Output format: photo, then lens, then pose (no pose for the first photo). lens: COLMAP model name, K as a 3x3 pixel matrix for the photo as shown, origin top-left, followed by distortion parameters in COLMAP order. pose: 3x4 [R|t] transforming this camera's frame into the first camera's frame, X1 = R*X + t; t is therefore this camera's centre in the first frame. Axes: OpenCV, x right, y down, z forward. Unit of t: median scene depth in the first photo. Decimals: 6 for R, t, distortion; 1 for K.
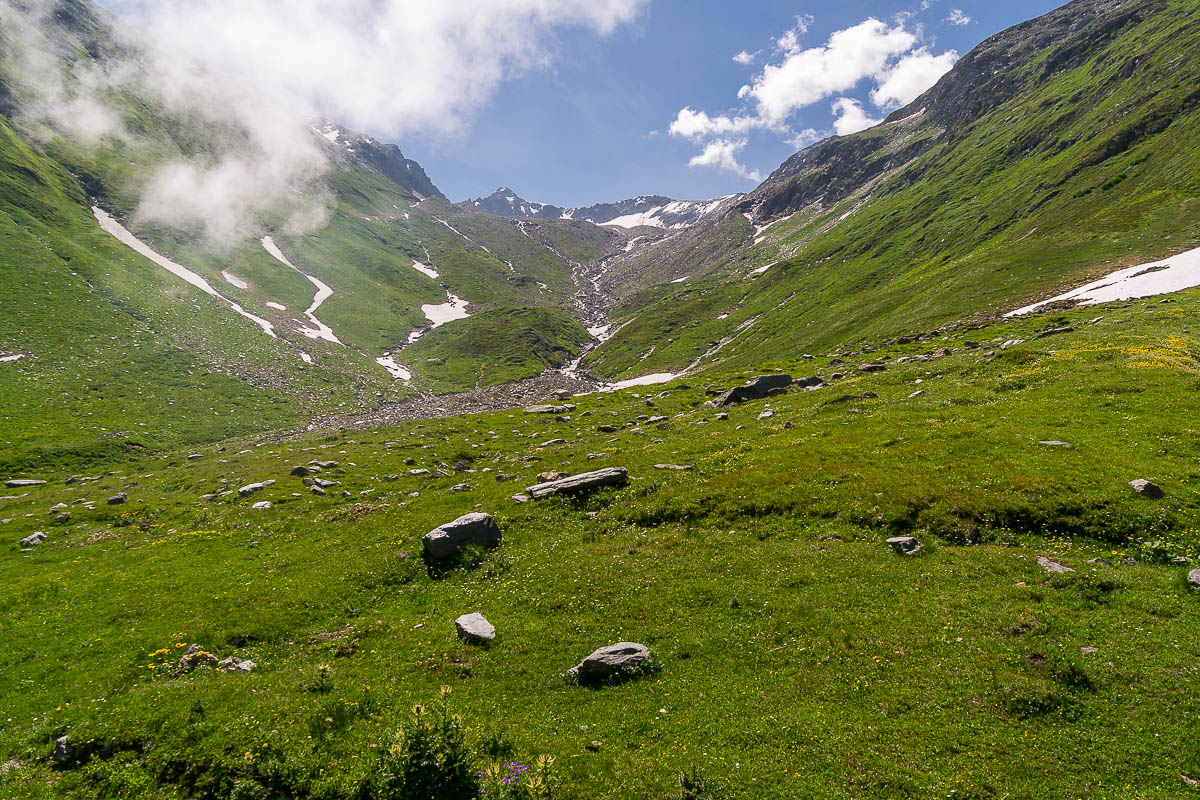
lens RADIAL K [[956.6, 0, 601.2], [0, 956.6, 402.1], [0, 0, 1]] dist [0.004203, 0.001650]
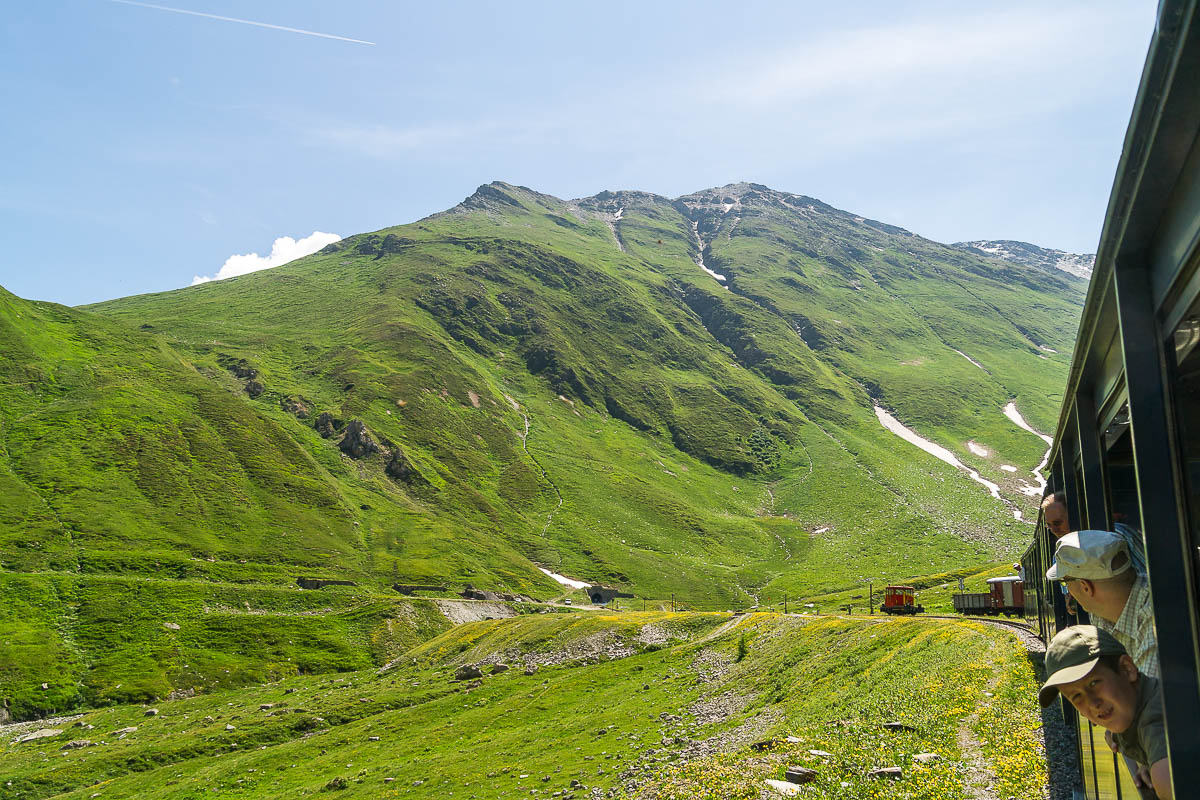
lens RADIAL K [[956.6, 0, 600.9], [0, 956.6, 400.3], [0, 0, 1]] dist [0.004203, 0.001650]
pose [[0.687699, -0.139564, -0.712455, 0.201796], [0.042517, 0.987406, -0.152385, -0.019826], [0.724750, 0.074504, 0.684972, -0.259417]]
